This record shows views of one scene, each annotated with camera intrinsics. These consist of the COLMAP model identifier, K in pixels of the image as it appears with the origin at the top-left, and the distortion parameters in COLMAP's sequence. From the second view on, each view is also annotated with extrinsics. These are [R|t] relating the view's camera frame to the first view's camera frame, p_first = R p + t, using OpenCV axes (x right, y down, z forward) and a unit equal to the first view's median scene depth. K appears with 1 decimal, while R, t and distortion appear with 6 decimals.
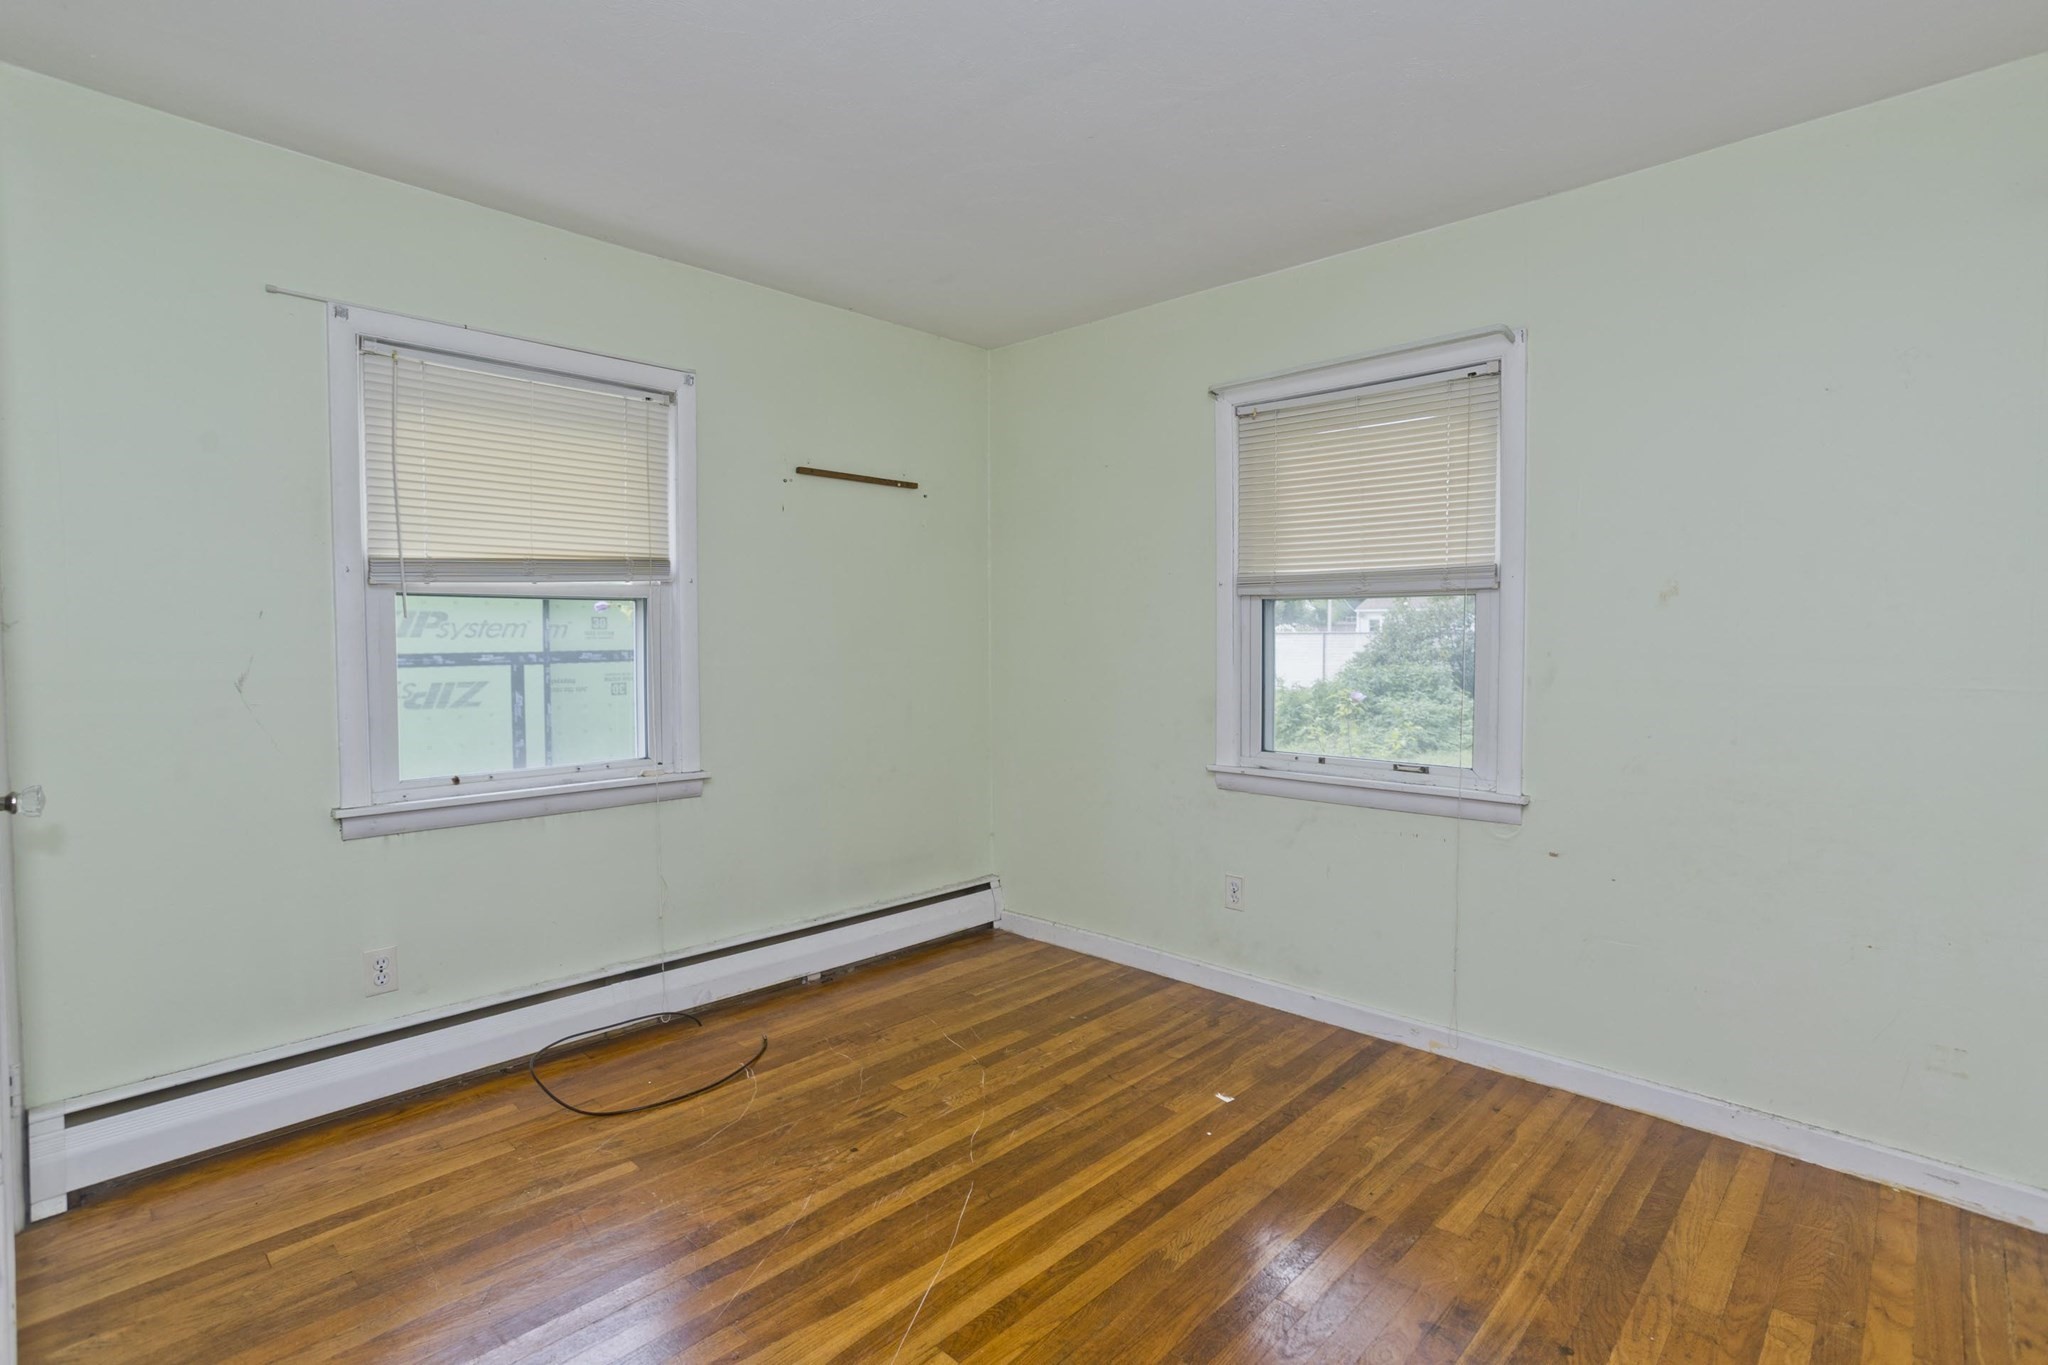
lens RADIAL K [[976.7, 0, 1016.7], [0, 976.7, 675.6], [0, 0, 1]] dist [-0.046687, 0.019059]
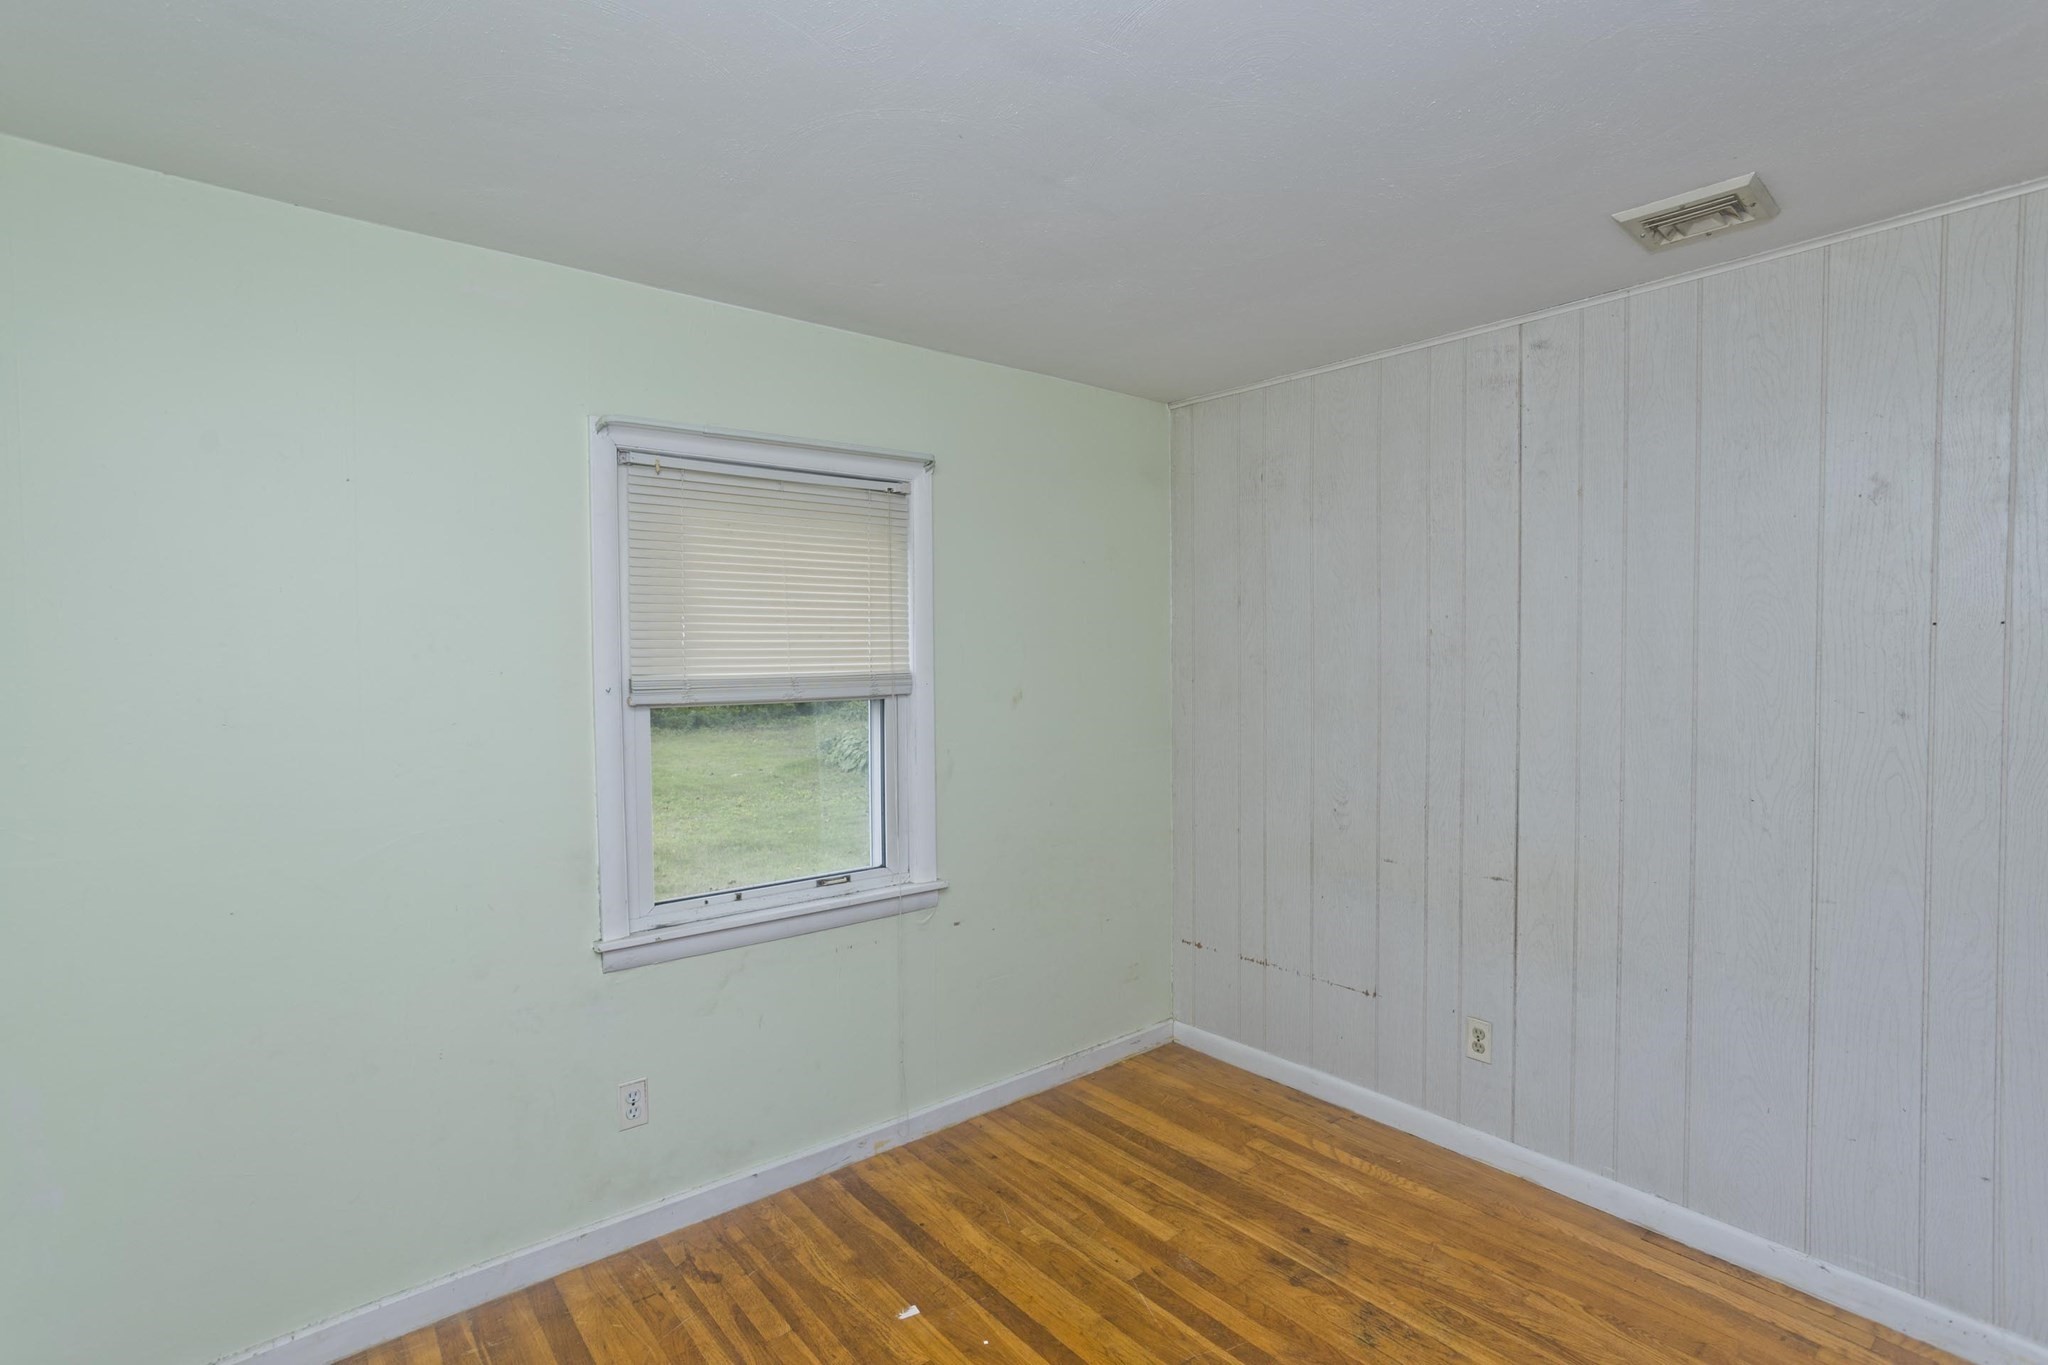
lens RADIAL K [[976.7, 0, 1022.1], [0, 976.7, 682.3], [0, 0, 1]] dist [-0.046687, 0.019059]
pose [[0.108520, -0.030403, 0.993629, -0.603020], [0.052810, 0.998297, 0.024778, -0.131488], [-0.992690, 0.049785, 0.109941, 0.798246]]
